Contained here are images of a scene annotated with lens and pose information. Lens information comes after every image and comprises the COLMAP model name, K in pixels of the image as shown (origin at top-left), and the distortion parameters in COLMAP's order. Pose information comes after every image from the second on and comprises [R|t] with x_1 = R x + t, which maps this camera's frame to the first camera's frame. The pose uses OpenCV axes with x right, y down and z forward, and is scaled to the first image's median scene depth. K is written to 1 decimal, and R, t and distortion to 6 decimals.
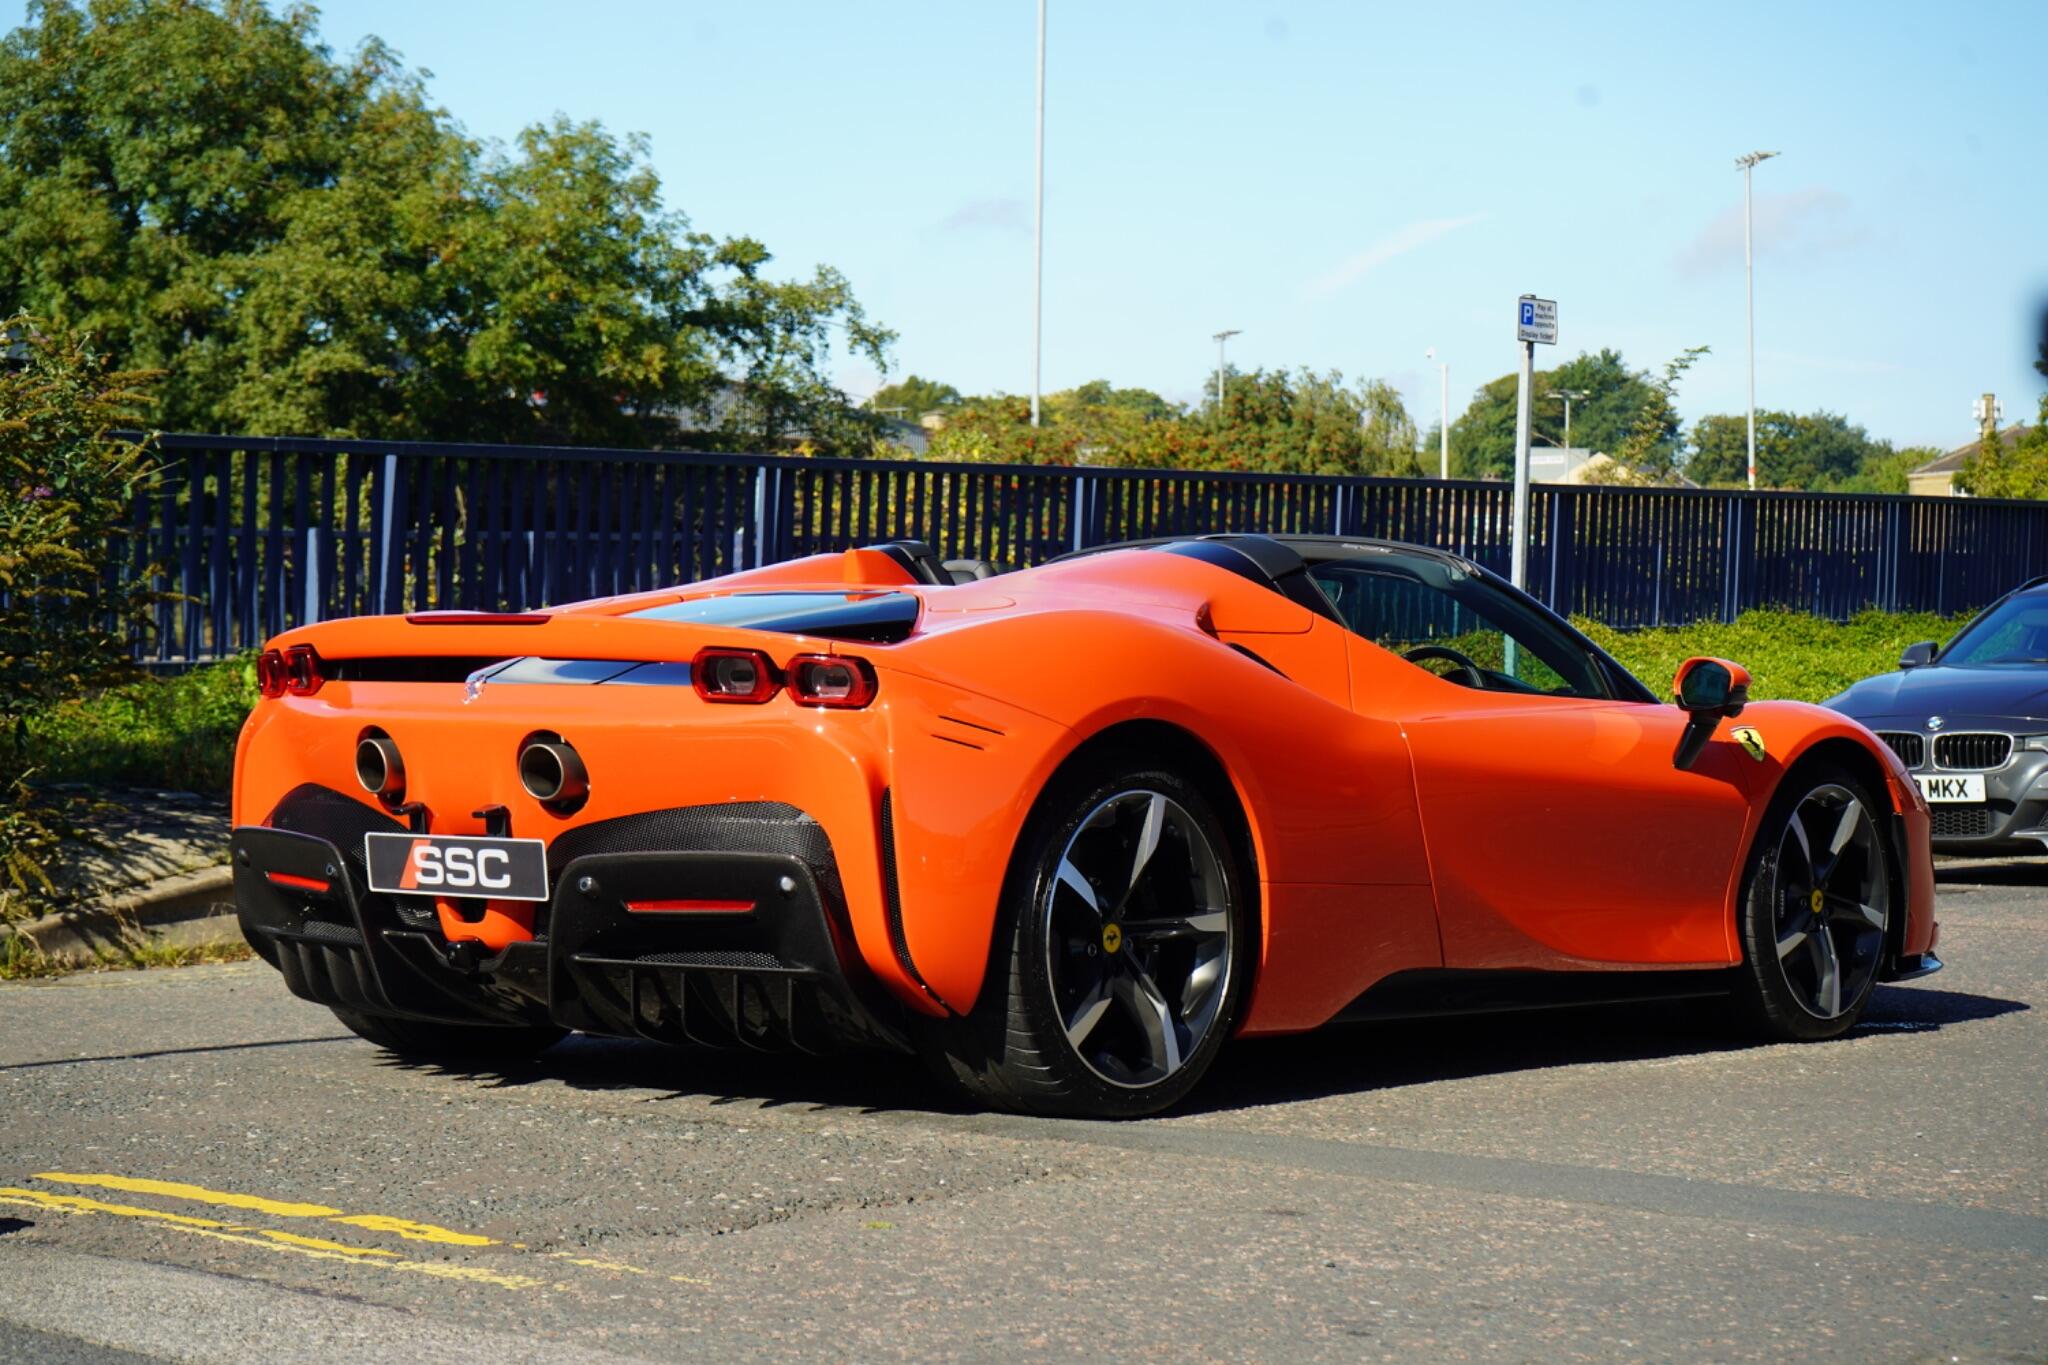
lens RADIAL K [[4203.8, 0, 1024.0], [0, 4203.8, 682.5], [0, 0, 1]] dist [-0.058113, -0.060342]
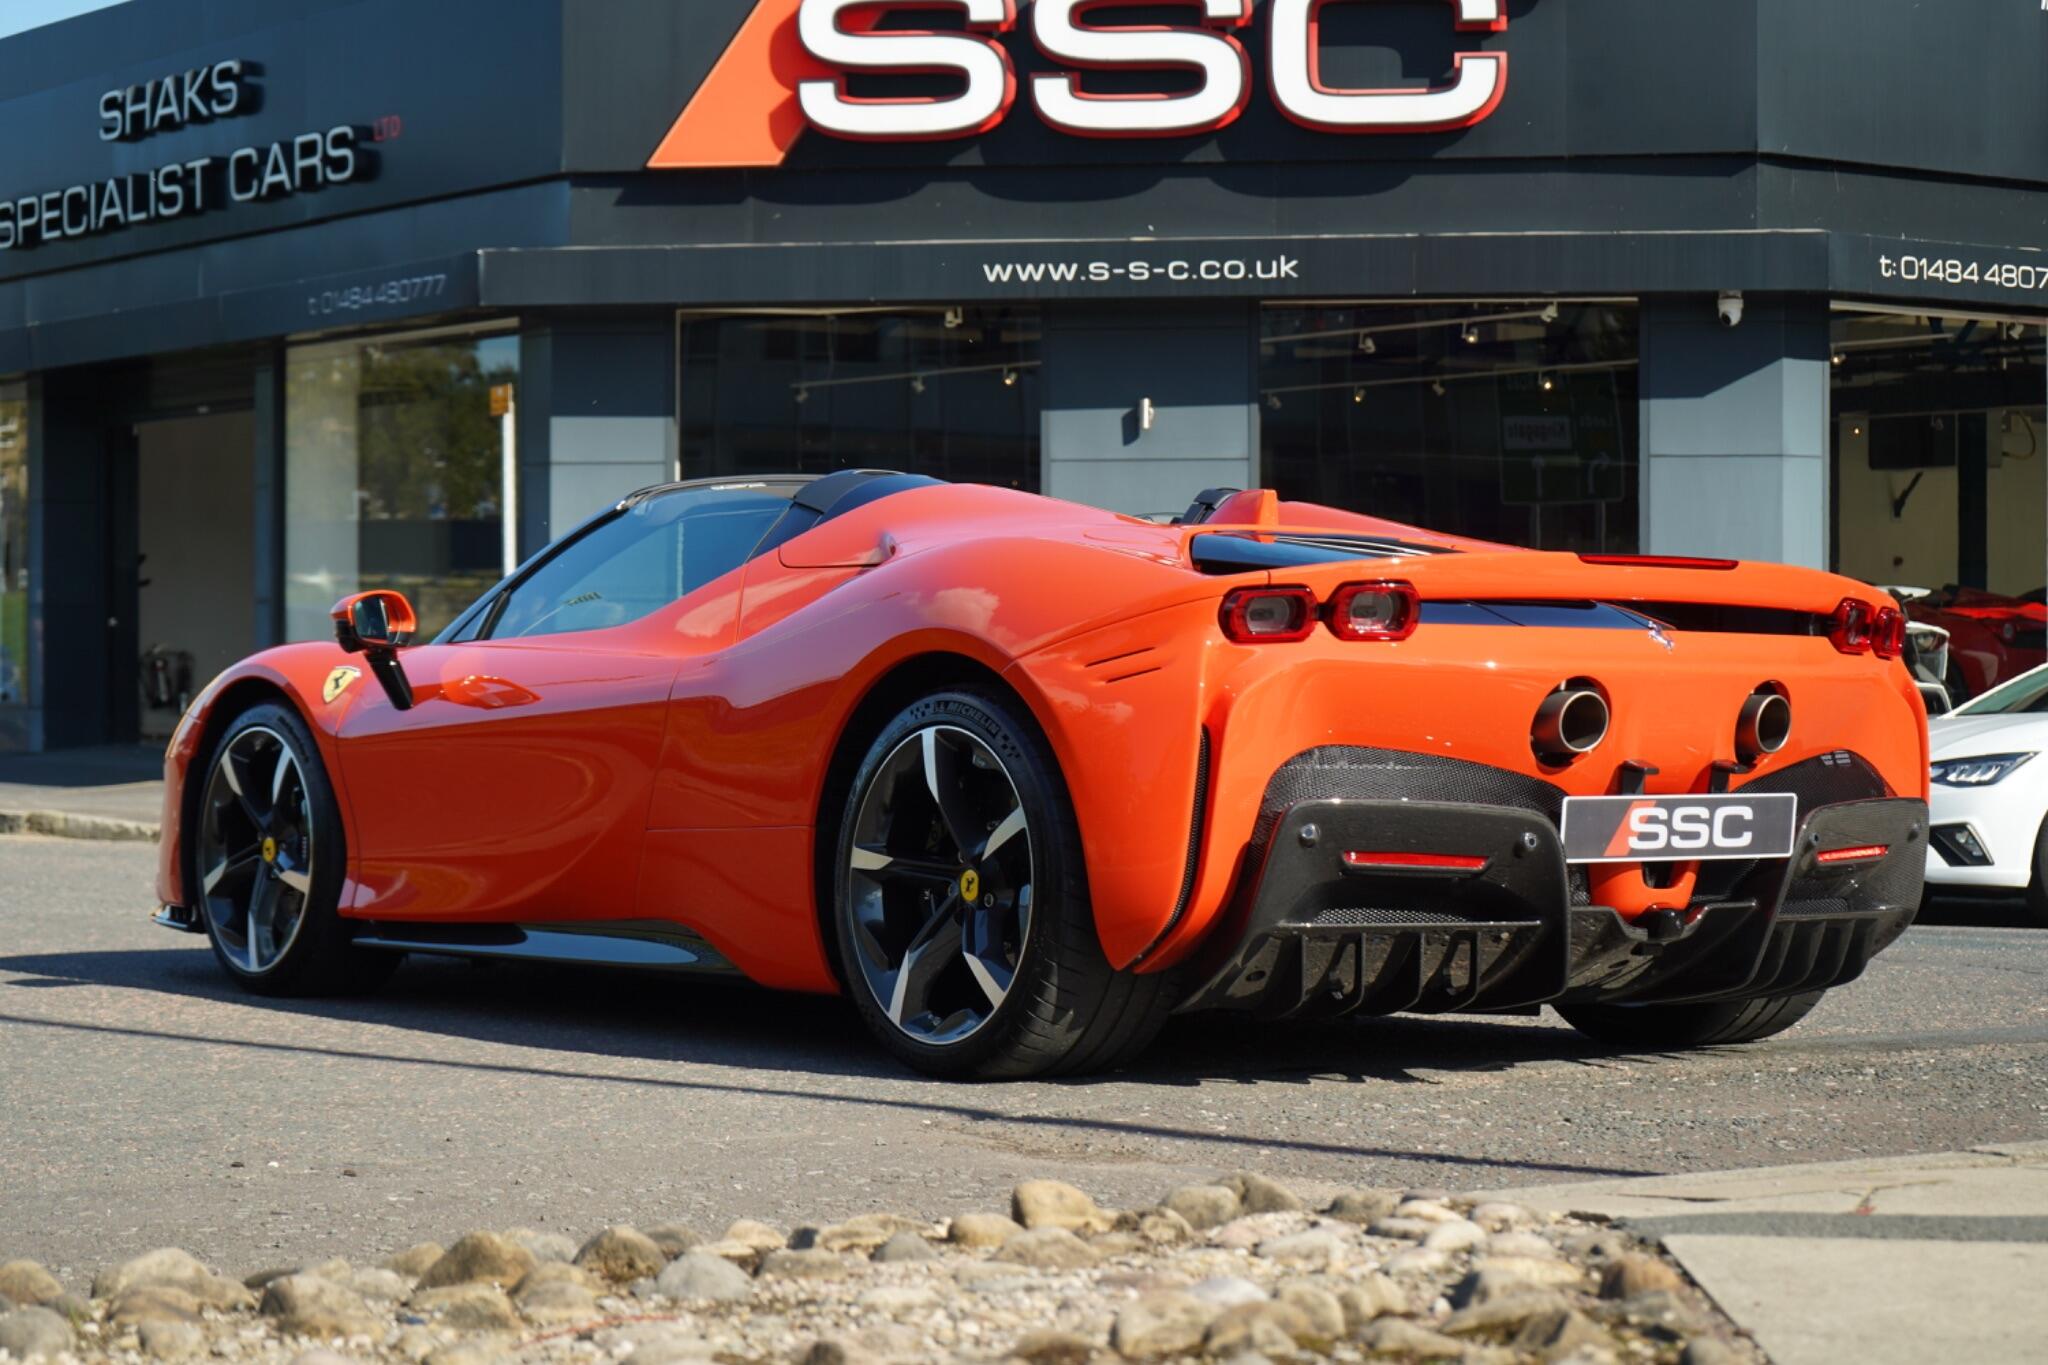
lens RADIAL K [[4200.9, 0, 1009.3], [0, 4200.9, 688.6], [0, 0, 1]] dist [-0.094446, 0.566054]
pose [[0.241353, -0.000660, 0.970437, -0.680916], [-0.009347, 0.999952, 0.003005, 0.007447], [-0.970392, -0.009796, 0.241335, 0.586229]]
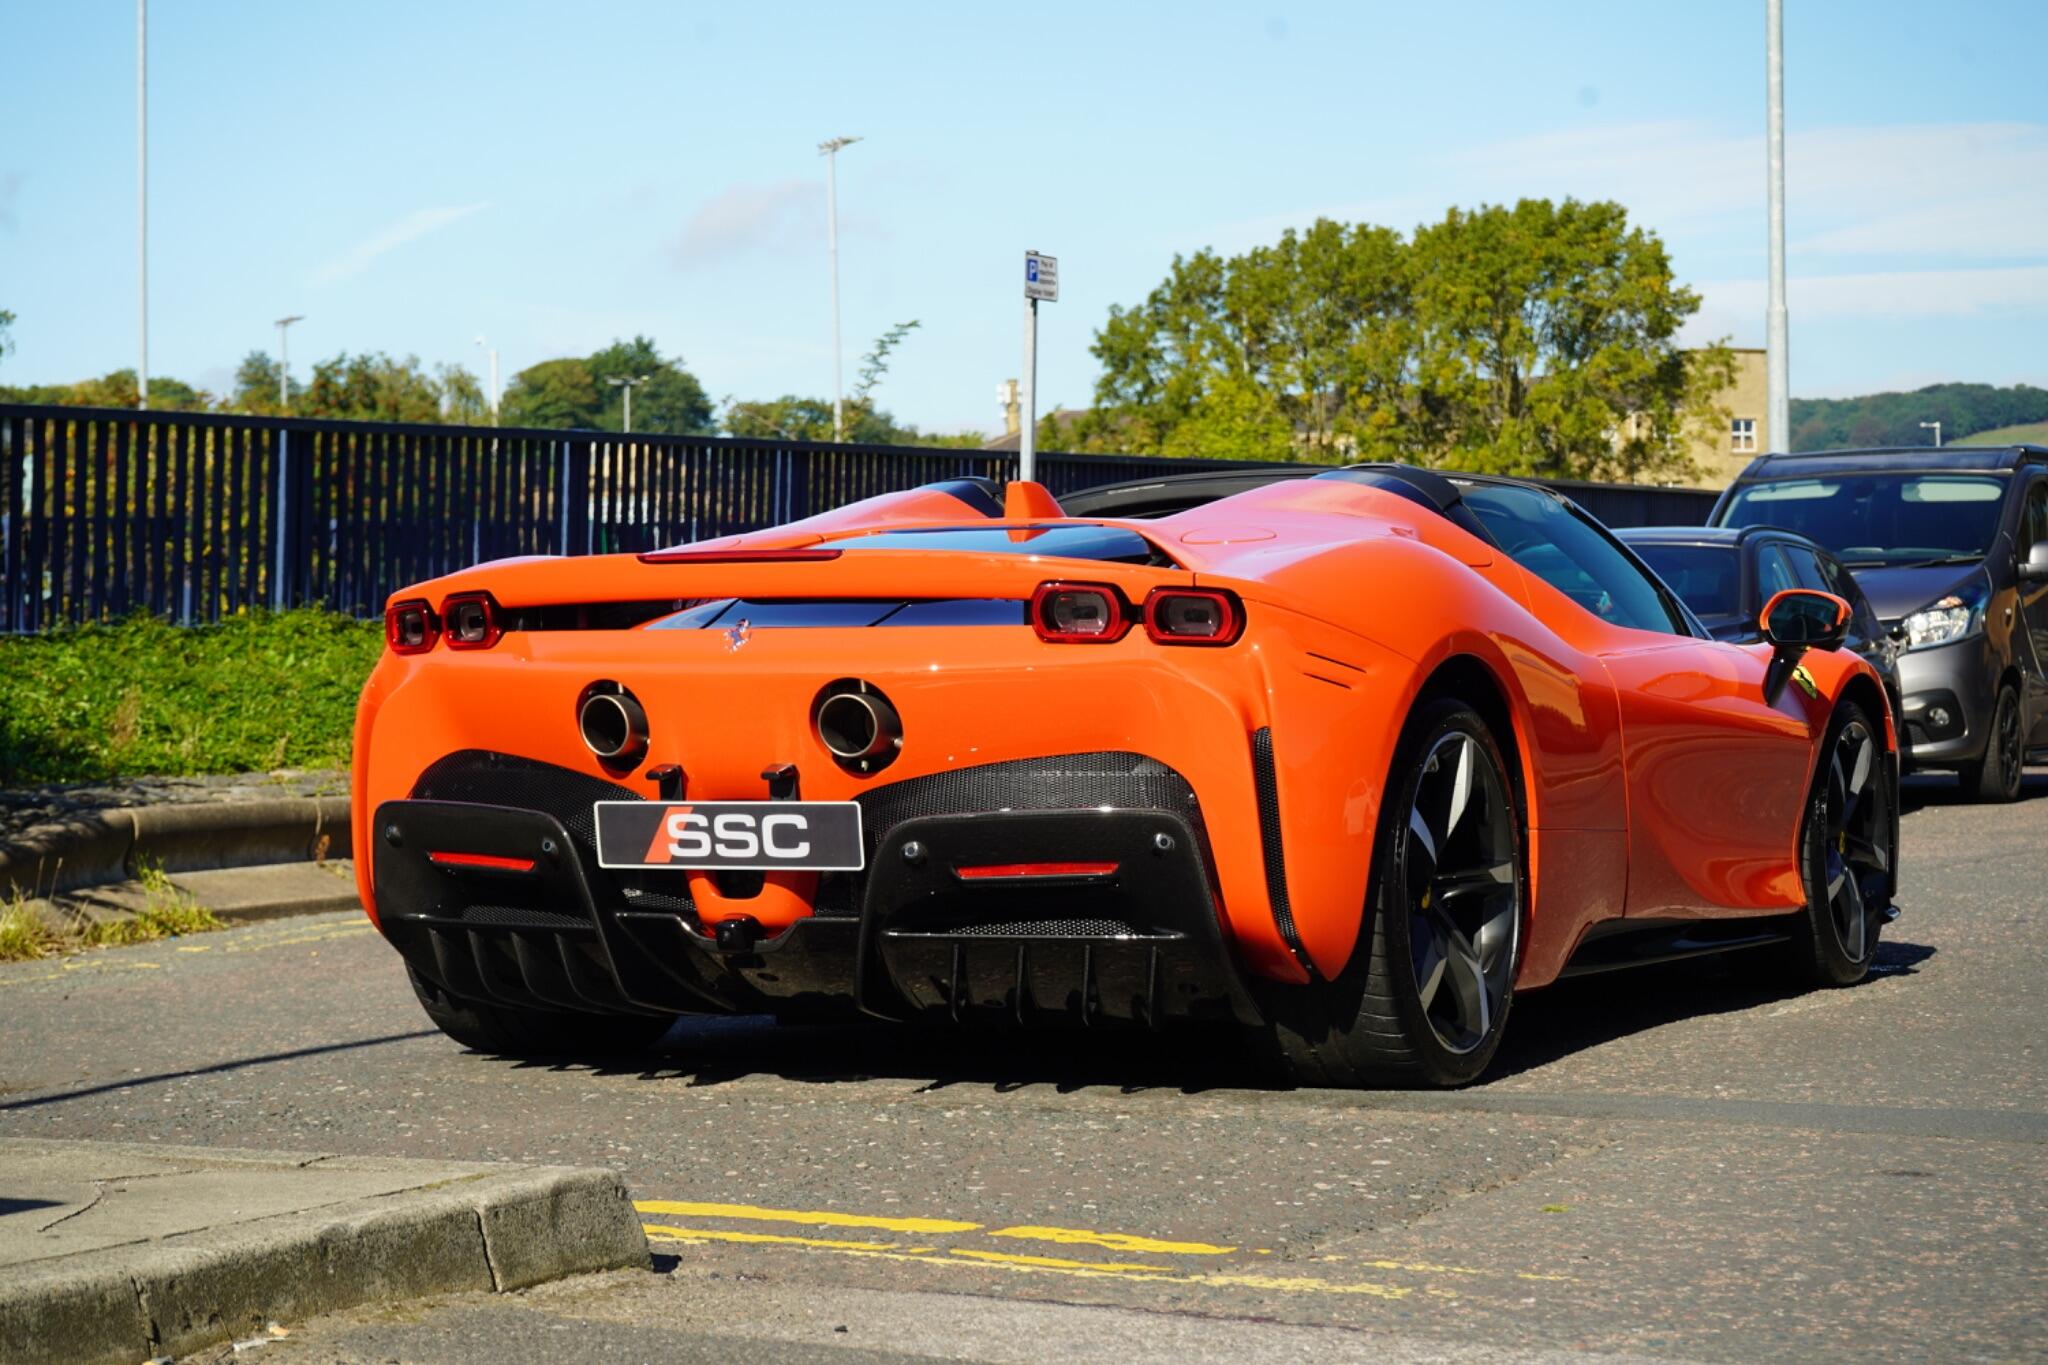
lens RADIAL K [[4200.9, 0, 1009.3], [0, 4200.9, 688.6], [0, 0, 1]] dist [-0.094446, 0.566054]
pose [[0.973191, -0.020102, 0.229118, -0.178144], [0.019156, 0.999796, 0.006351, 0.005311], [-0.229199, -0.001792, 0.973378, 0.079524]]
